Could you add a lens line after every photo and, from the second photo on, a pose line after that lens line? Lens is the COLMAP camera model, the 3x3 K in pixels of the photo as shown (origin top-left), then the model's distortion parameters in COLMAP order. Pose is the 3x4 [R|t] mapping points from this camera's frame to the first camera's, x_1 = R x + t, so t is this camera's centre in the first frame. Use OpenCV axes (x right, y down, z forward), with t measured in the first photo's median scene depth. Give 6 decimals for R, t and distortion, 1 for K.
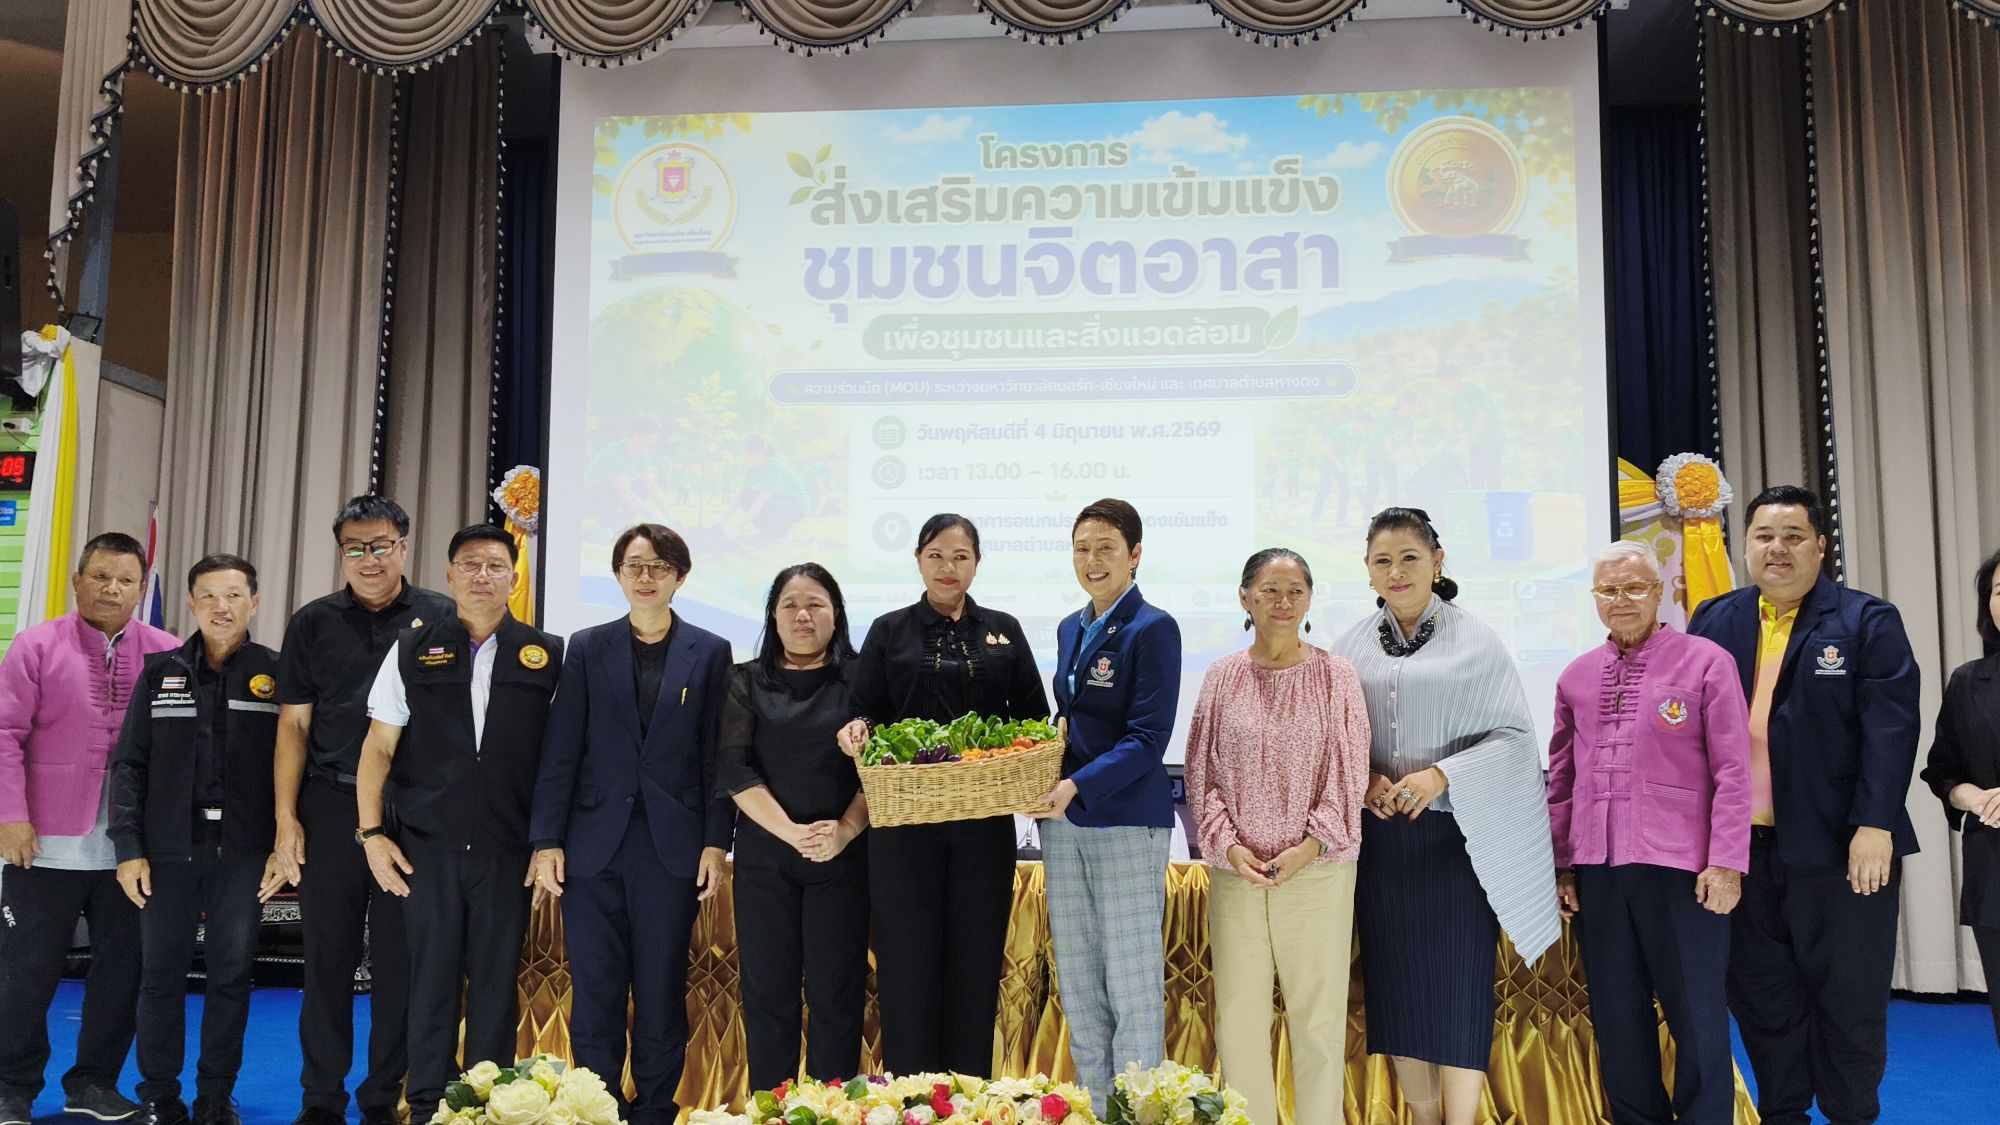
lens RADIAL K [[1865.7, 0, 995.1], [0, 1865.7, 565.9], [0, 0, 1]] dist [0.232985, -0.775276]
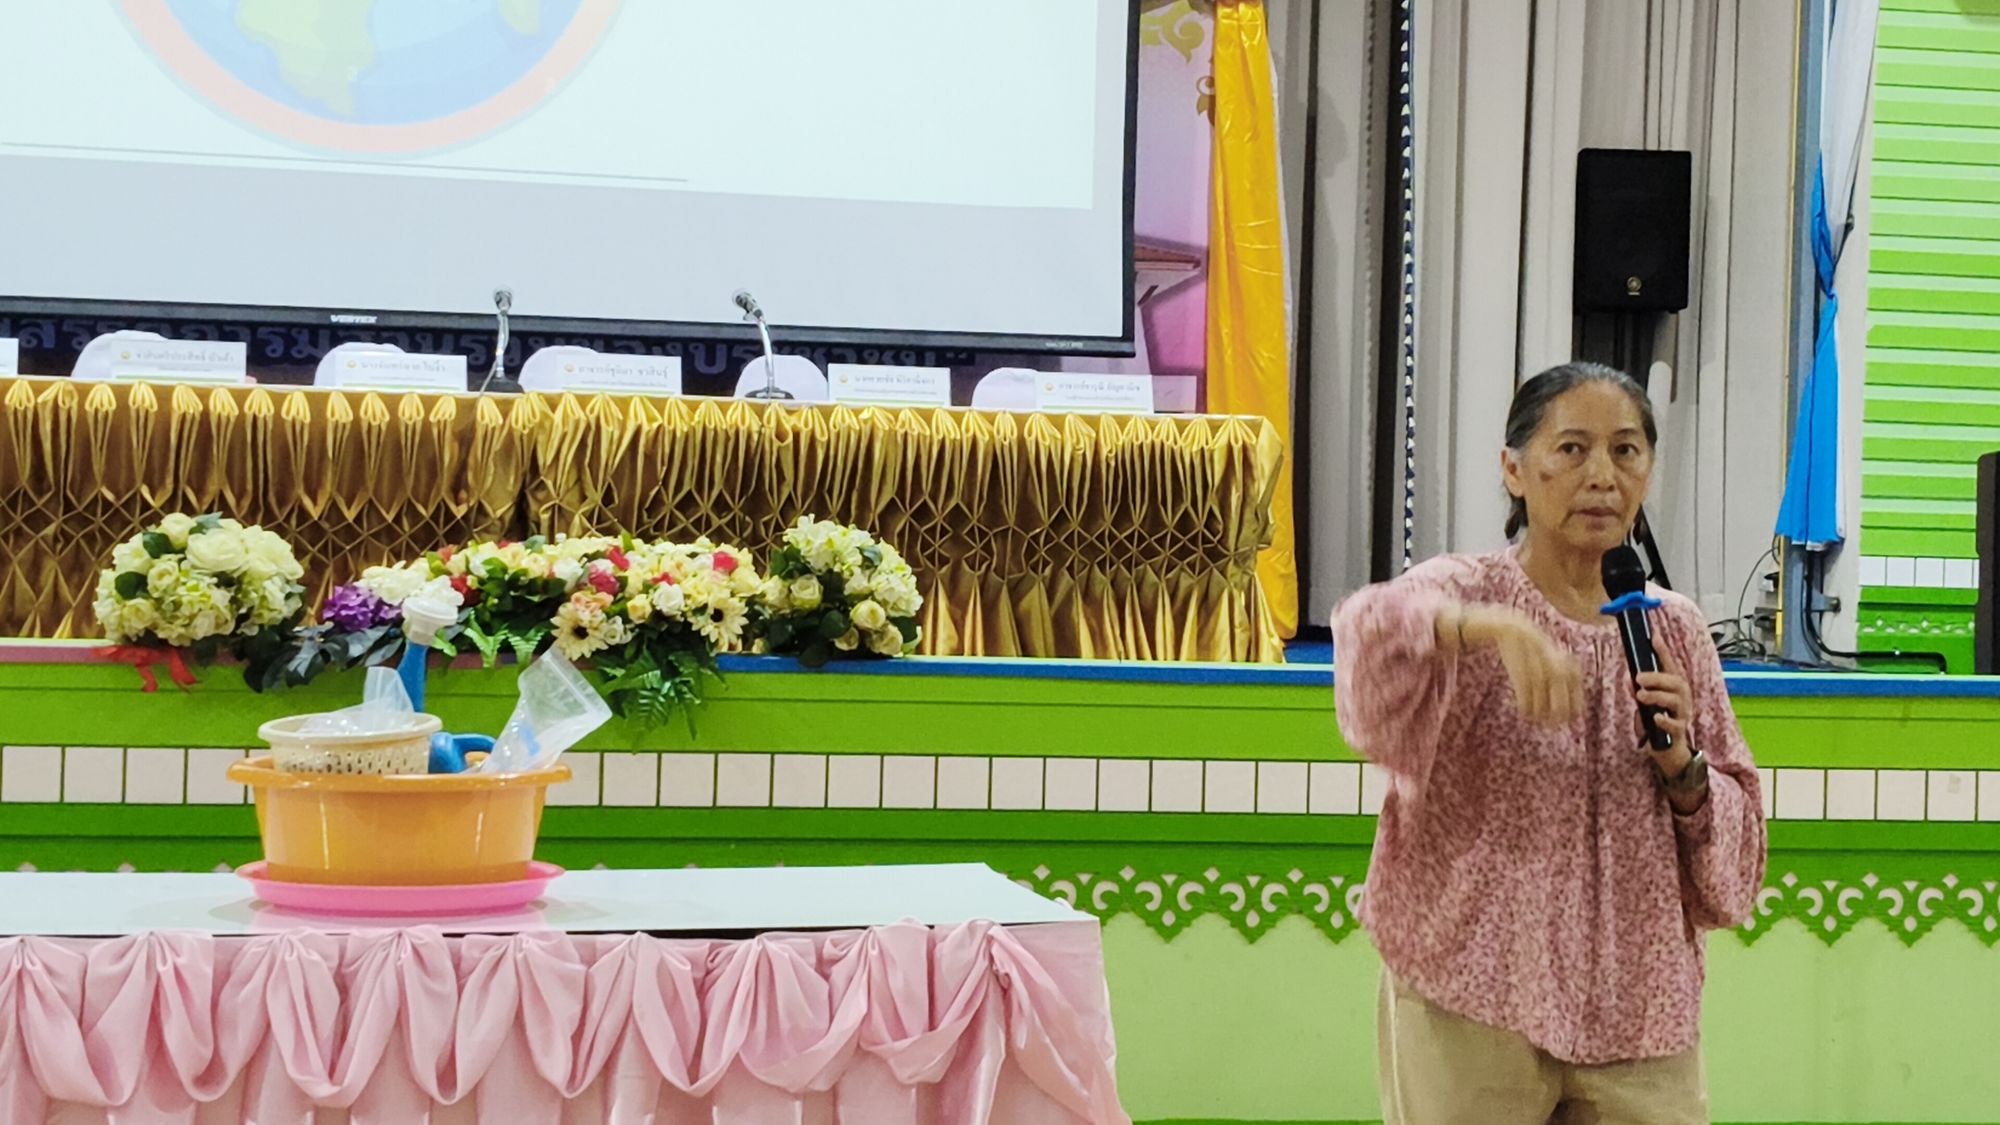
lens RADIAL K [[3665.9, 0, 1000.0], [0, 3665.9, 562.5], [0, 0, 1]] dist [0.792201, -6.750356]
pose [[0.949339, 0.005759, 0.314201, -0.169403], [-0.052372, 0.988749, 0.140116, -0.006238], [-0.309859, -0.149473, 0.938960, -0.362962]]
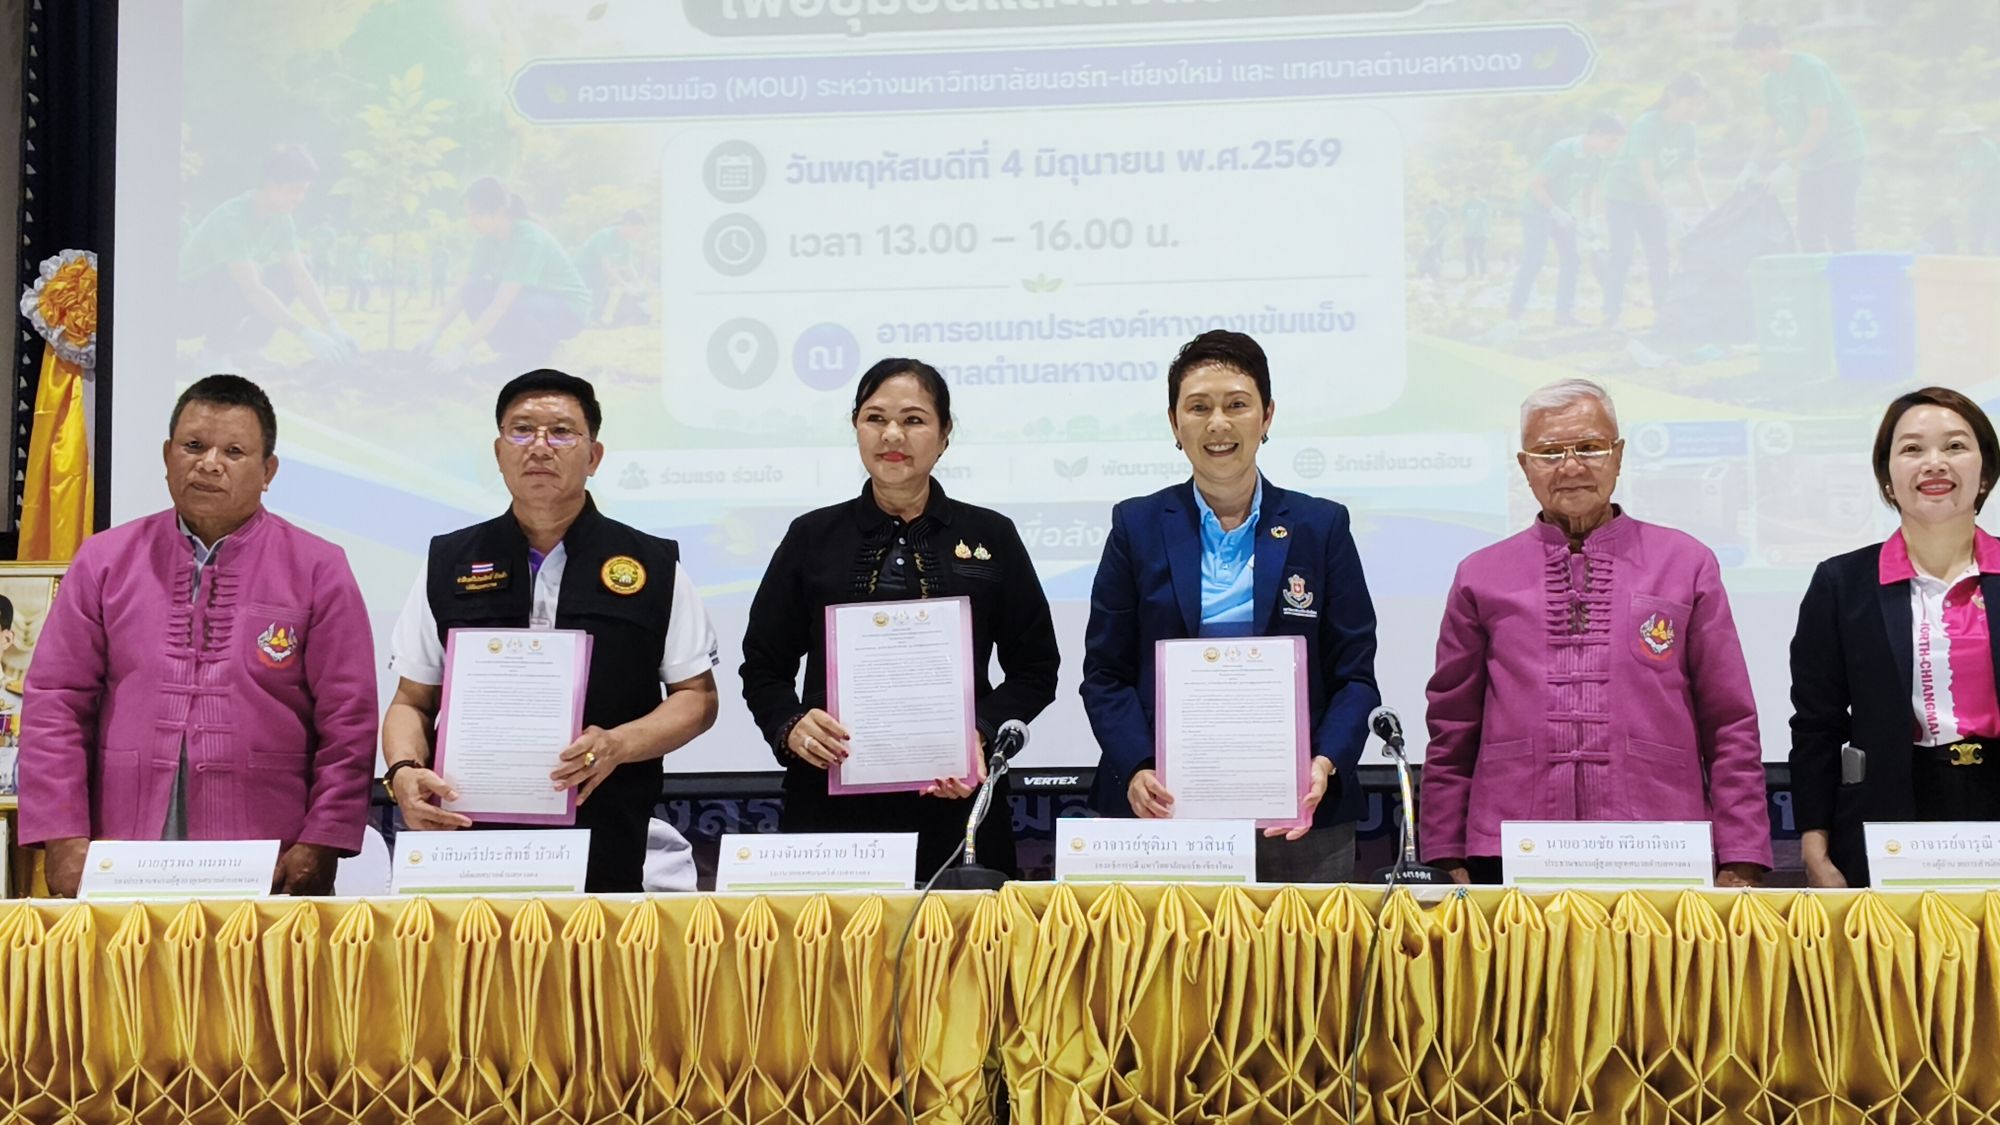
lens RADIAL K [[3153.9, 0, 1000.0], [0, 3153.9, 562.5], [0, 0, 1]] dist [0.270892, -1.098210]
pose [[0.999857, -0.015918, 0.005675, 0.013519], [0.015844, 0.999792, 0.012848, 0.031943], [-0.005879, -0.012756, 0.999901, 0.073336]]
